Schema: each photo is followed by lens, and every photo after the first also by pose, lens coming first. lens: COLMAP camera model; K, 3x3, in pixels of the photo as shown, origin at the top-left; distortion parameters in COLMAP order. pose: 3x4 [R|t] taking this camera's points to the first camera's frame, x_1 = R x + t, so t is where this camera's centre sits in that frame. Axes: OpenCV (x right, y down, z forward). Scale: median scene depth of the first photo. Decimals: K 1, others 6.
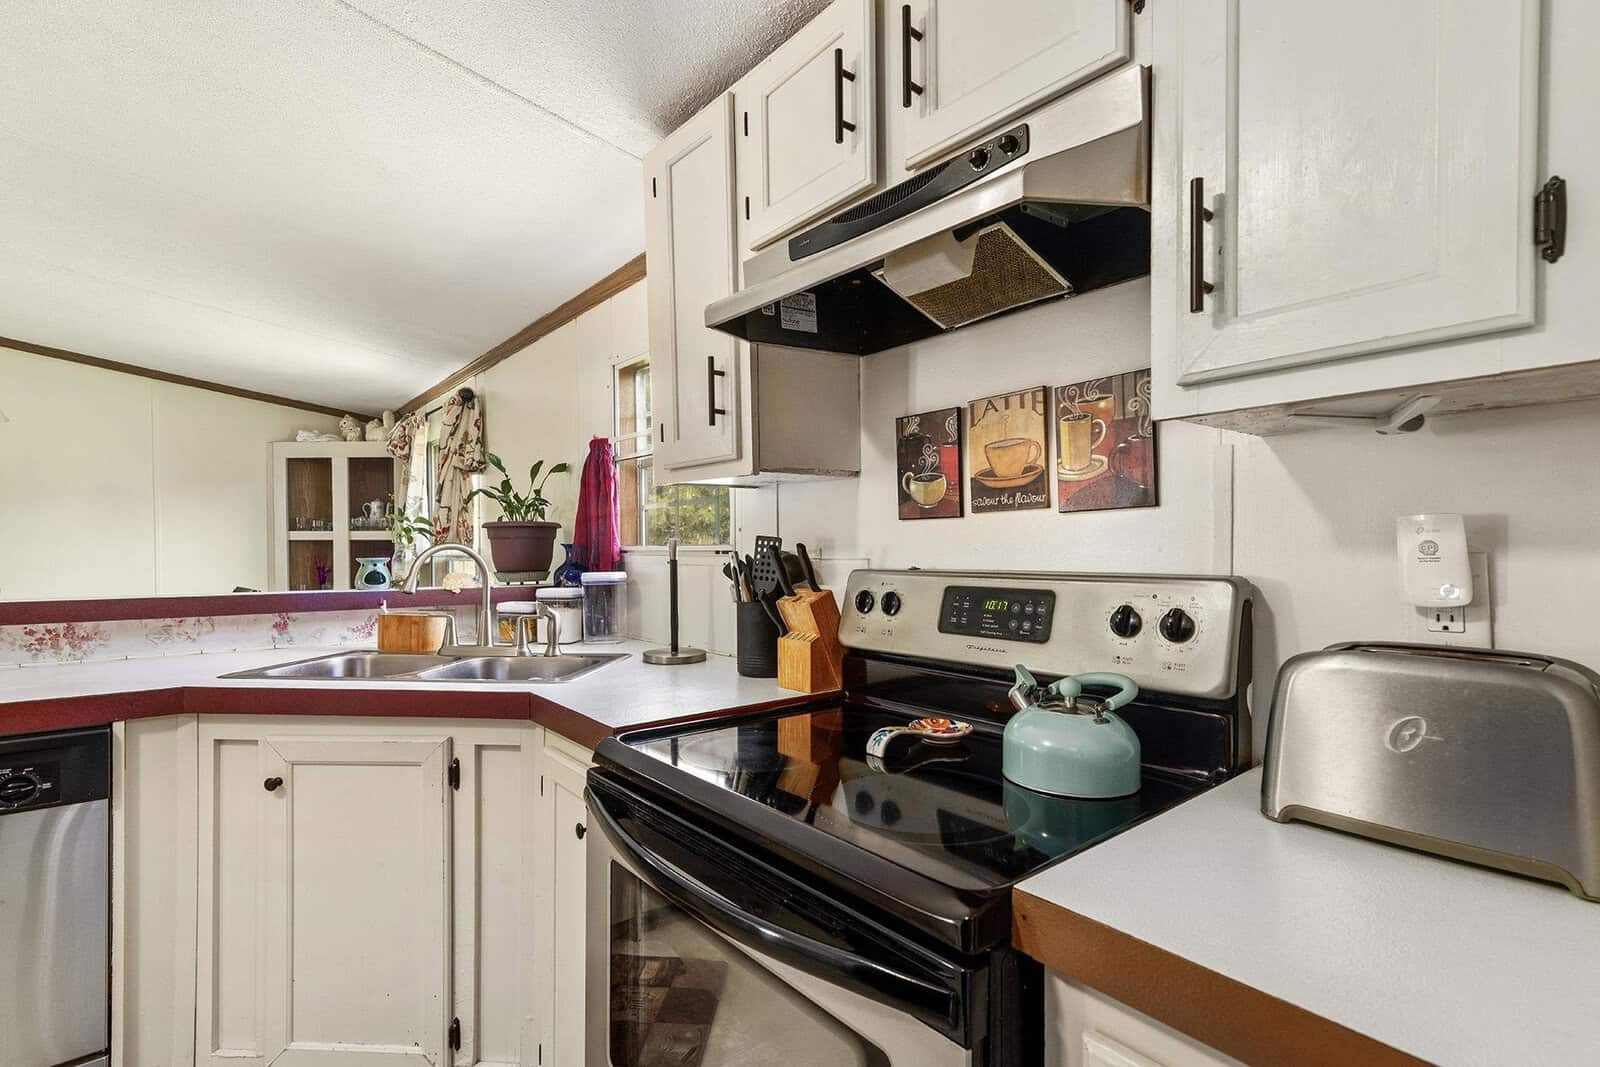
lens RADIAL K [[718.9, 0, 798.6], [0, 718.9, 566.5], [0, 0, 1]] dist [0.014442, -0.000839]
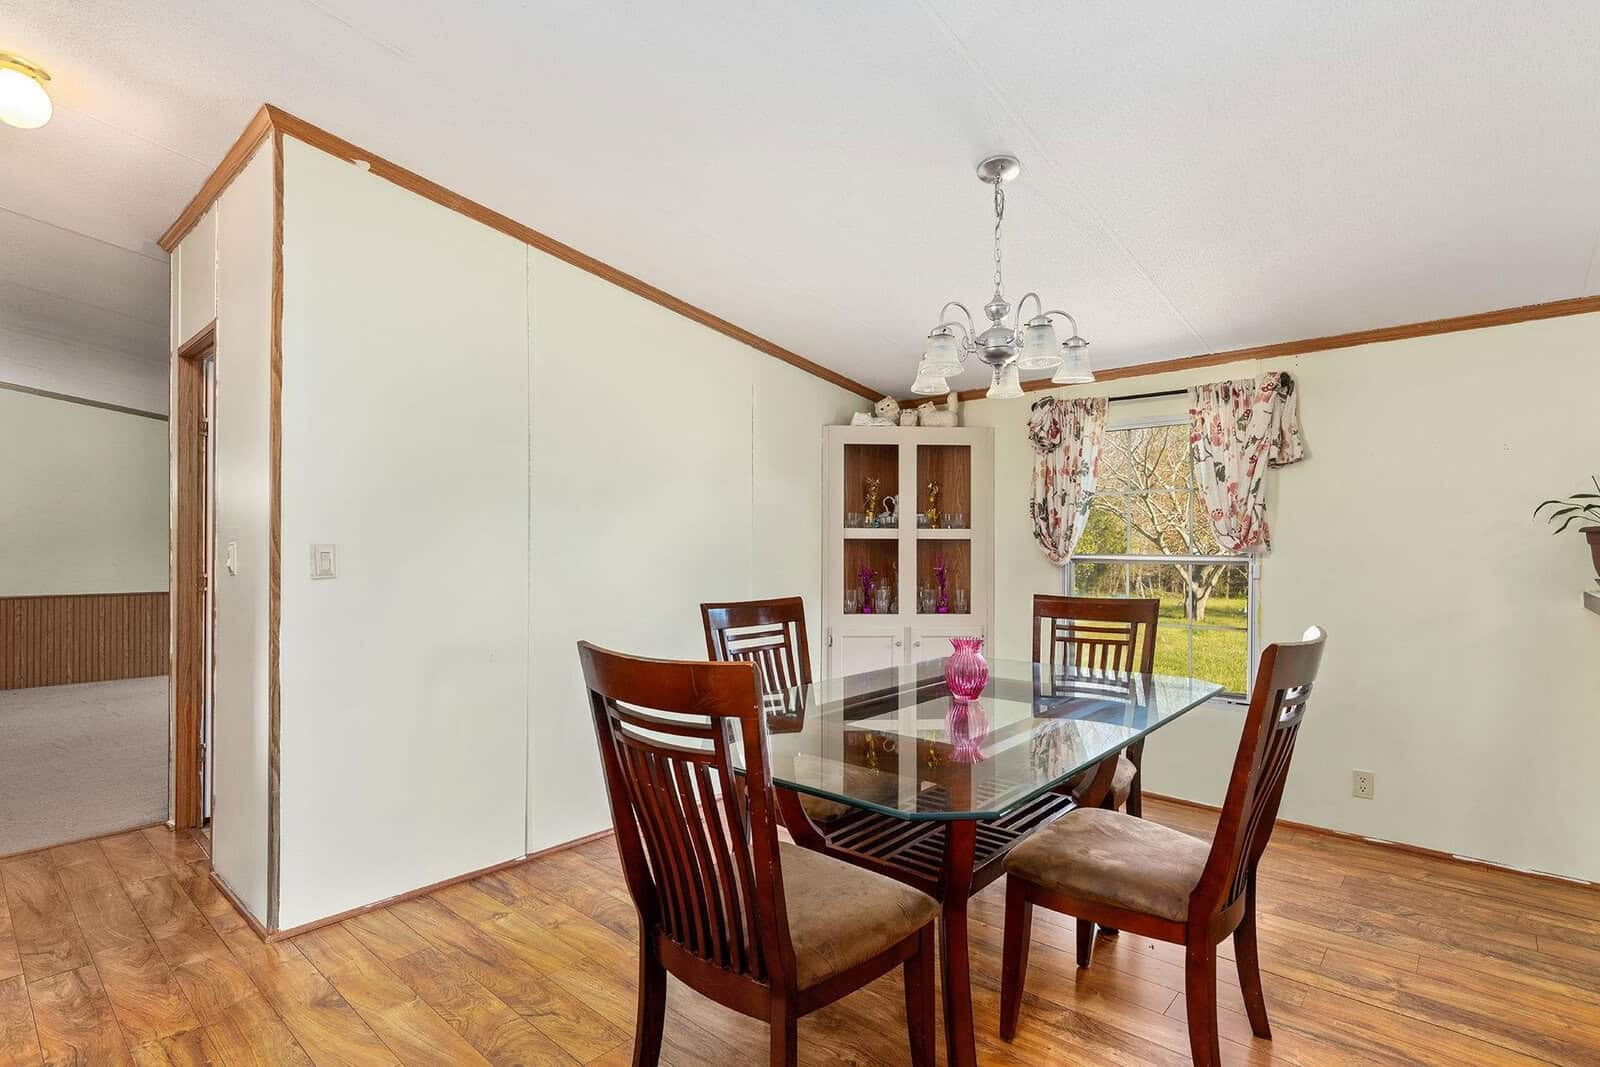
lens RADIAL K [[763.8, 0, 805.0], [0, 763.8, 543.4], [0, 0, 1]] dist [0.007457, -0.000362]
pose [[0.991408, 0.007118, 0.130614, -2.778306], [-0.003251, 0.999551, -0.029796, -0.011764], [-0.130768, 0.029115, 0.990985, 0.336927]]
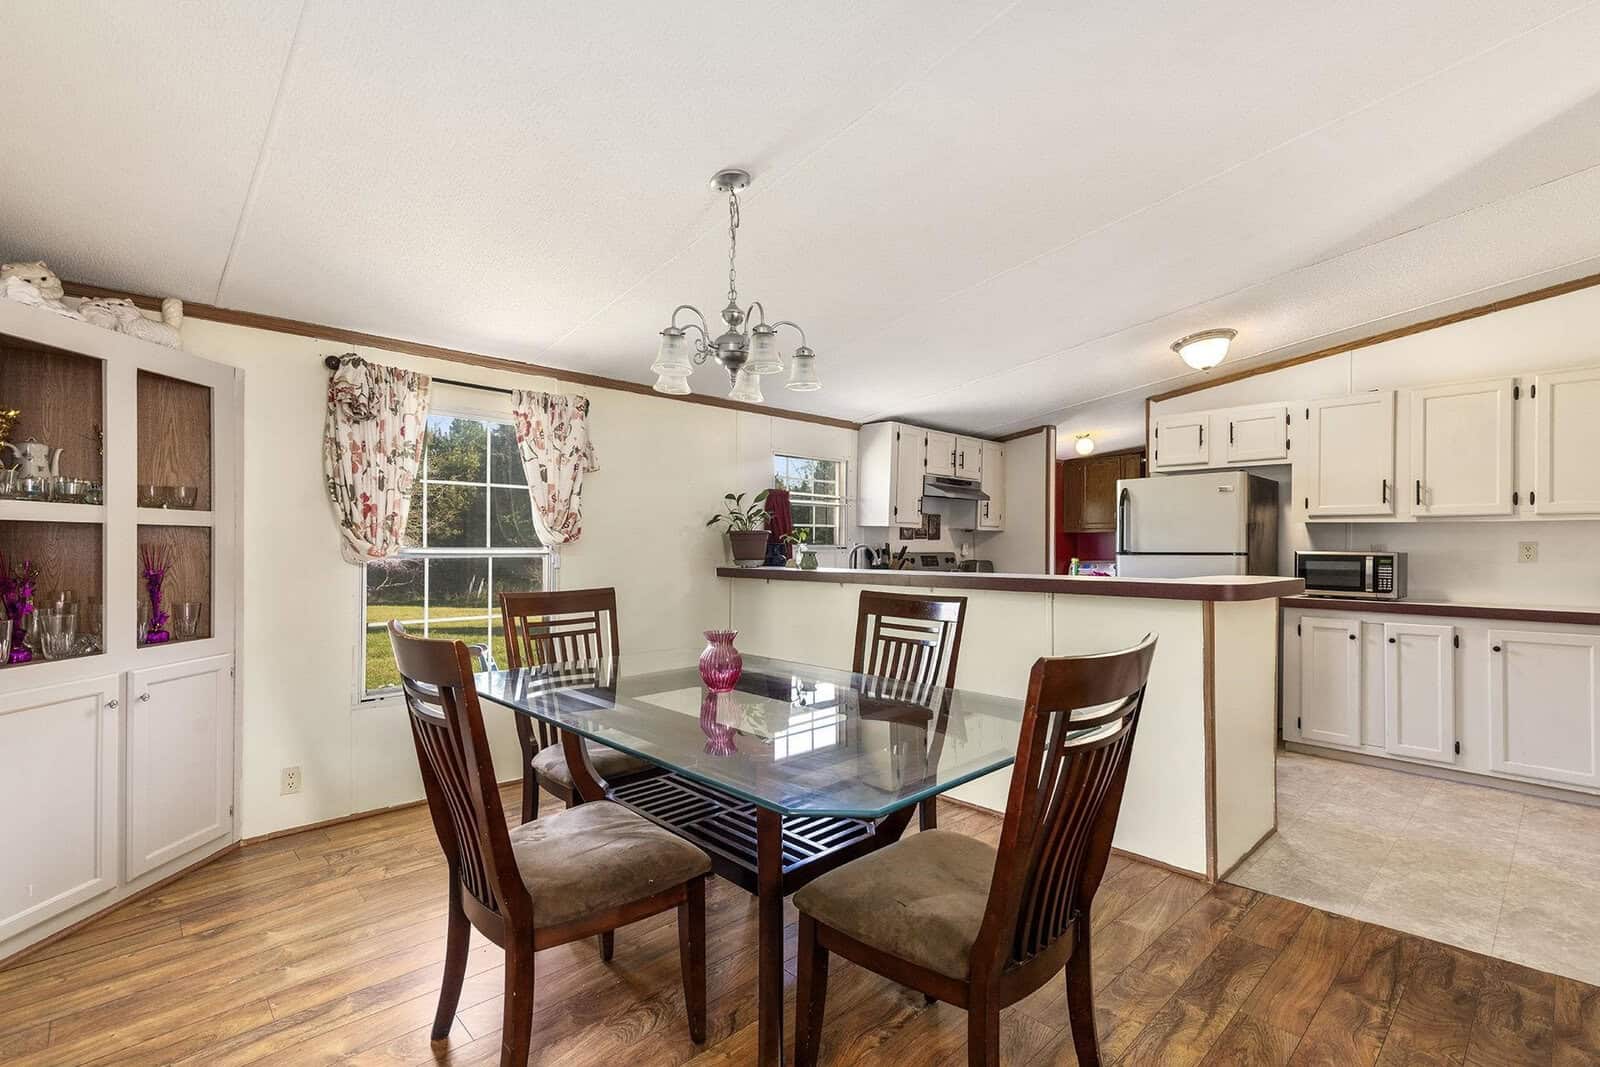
lens RADIAL K [[718.9, 0, 801.4], [0, 718.9, 548.0], [0, 0, 1]] dist [0.014442, -0.000839]
pose [[-0.040509, -0.001054, 0.999179, -3.712138], [0.018533, 0.999827, 0.001806, -0.036674], [-0.999007, 0.018591, -0.040482, 1.709877]]
